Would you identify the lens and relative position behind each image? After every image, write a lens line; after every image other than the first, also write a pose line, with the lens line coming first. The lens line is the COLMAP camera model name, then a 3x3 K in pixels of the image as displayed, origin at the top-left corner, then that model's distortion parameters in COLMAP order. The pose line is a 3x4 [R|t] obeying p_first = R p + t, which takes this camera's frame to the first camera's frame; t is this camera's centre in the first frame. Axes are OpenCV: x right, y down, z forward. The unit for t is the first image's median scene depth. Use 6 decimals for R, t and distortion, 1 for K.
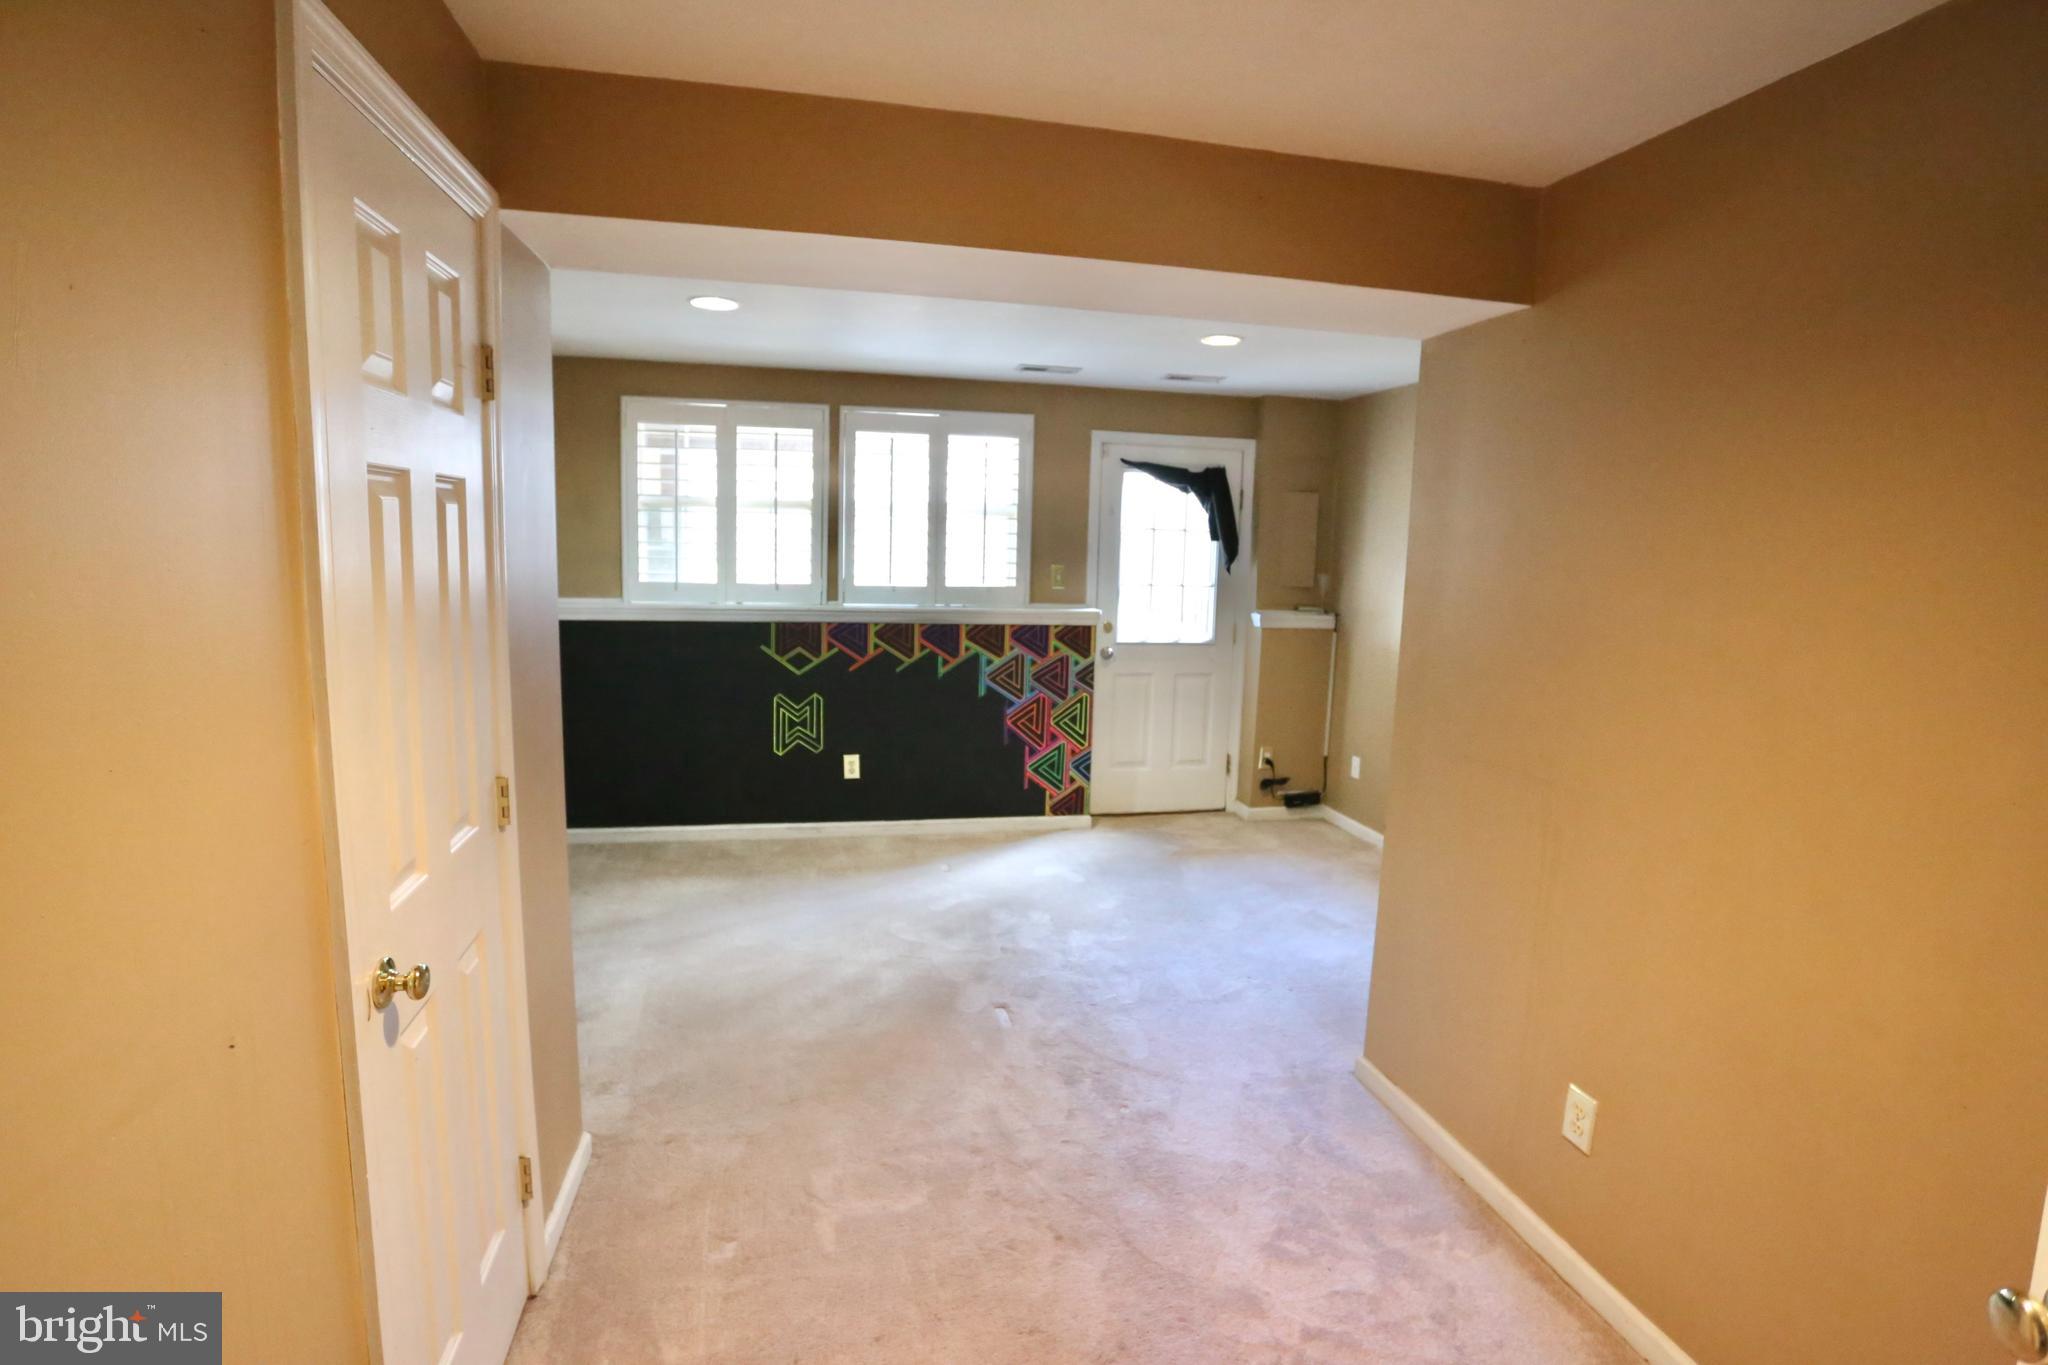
lens RADIAL K [[1011.4, 0, 1018.6], [0, 1011.4, 671.5], [0, 0, 1]] dist [-0.078275, 0.045723]
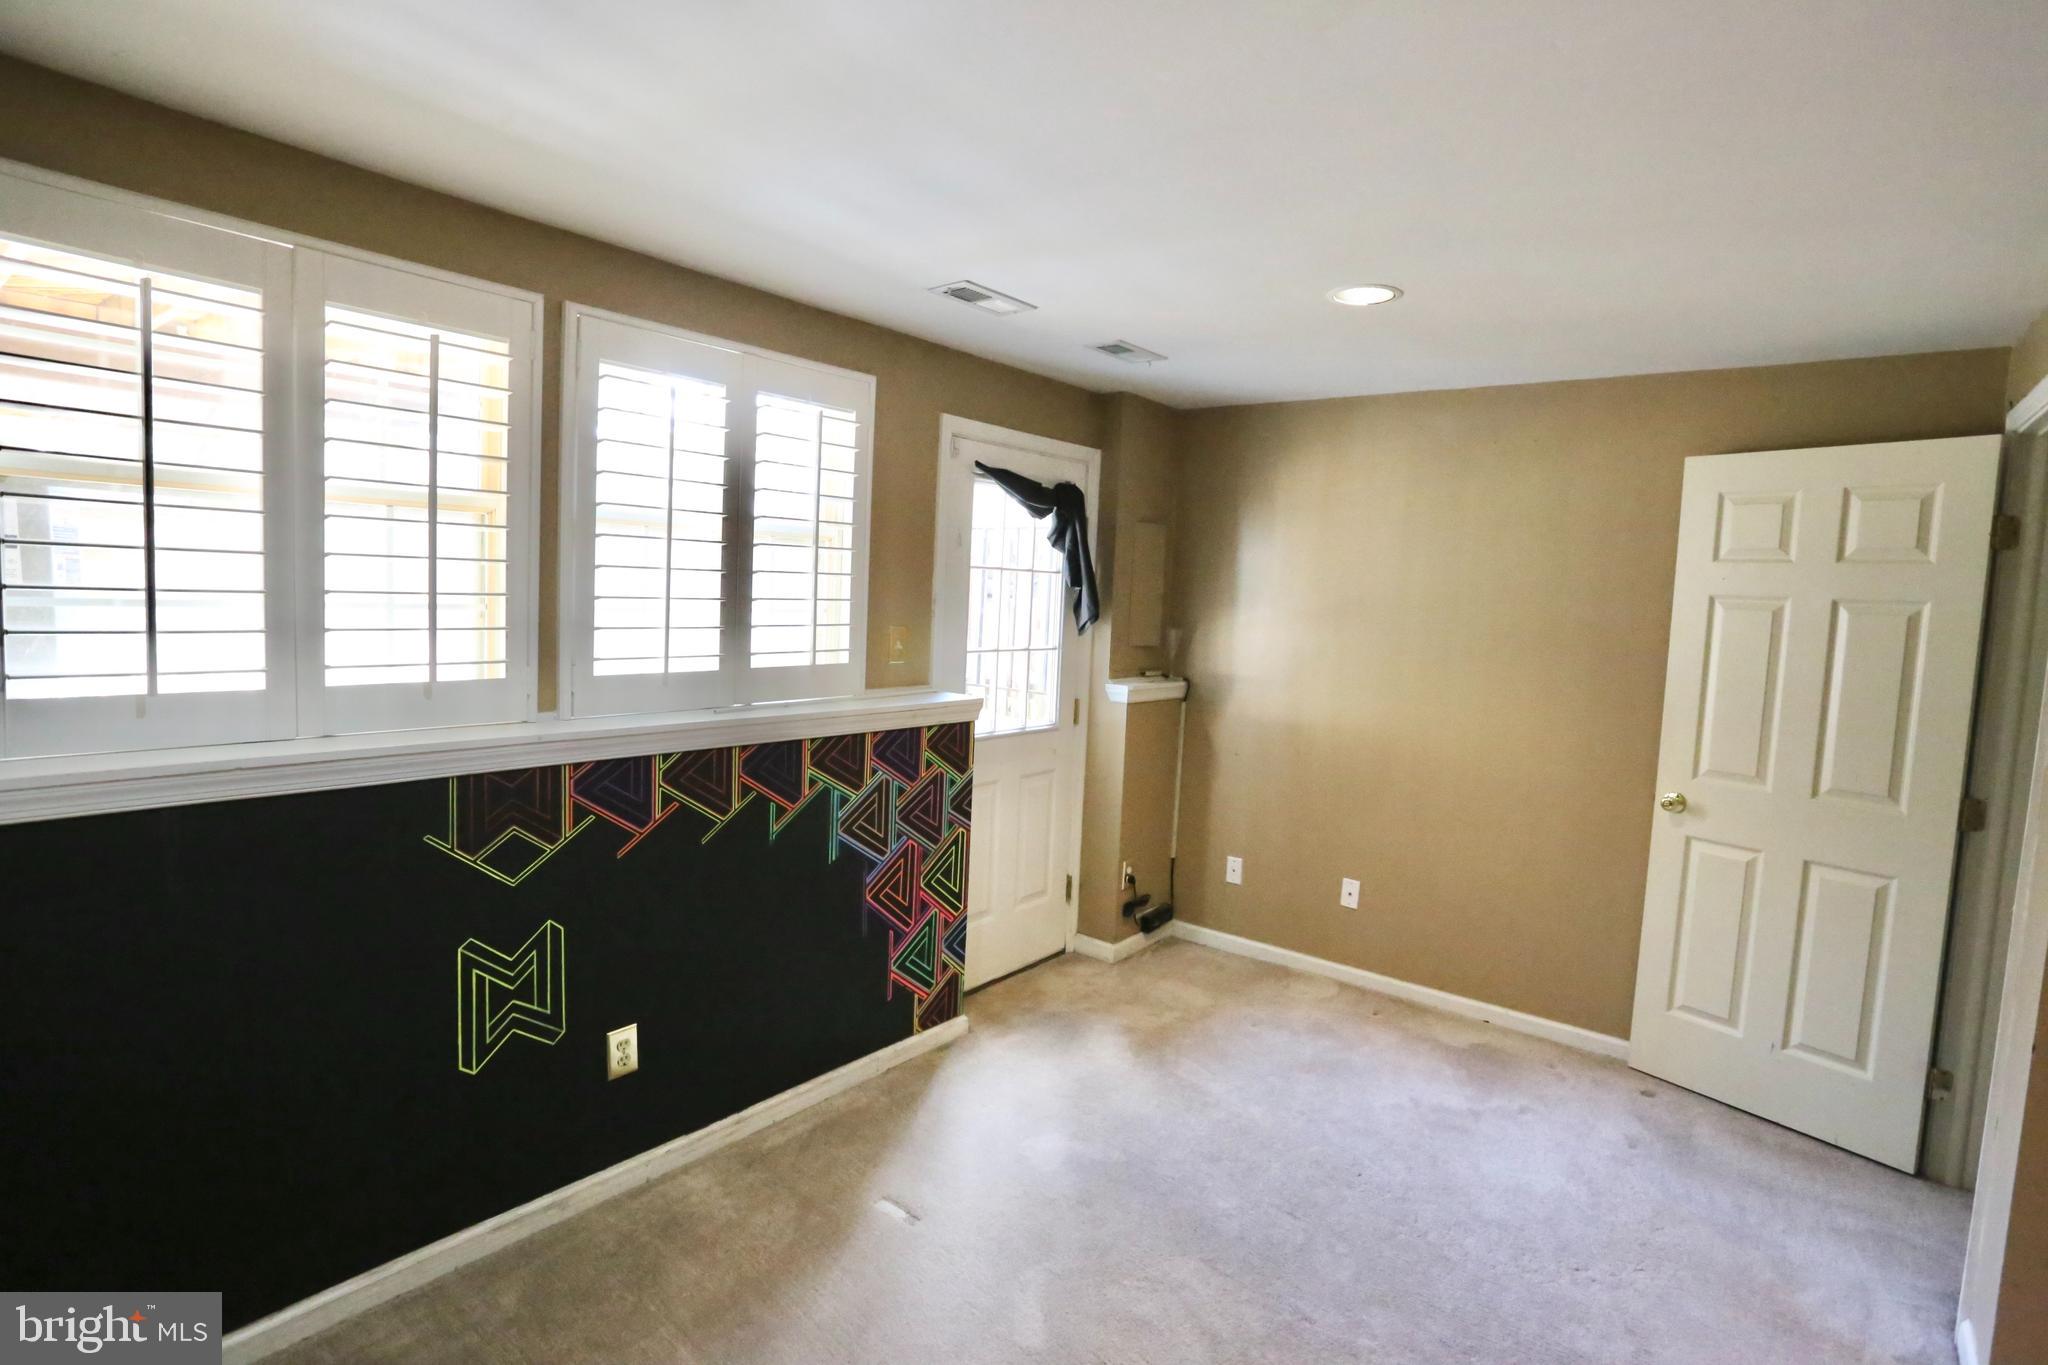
lens RADIAL K [[1011.4, 0, 1018.6], [0, 1011.4, 671.5], [0, 0, 1]] dist [-0.078275, 0.045723]
pose [[0.770548, -0.045716, 0.635740, -0.306444], [0.056076, 0.998419, 0.003829, -0.077487], [-0.634910, 0.032699, 0.771893, 0.491722]]
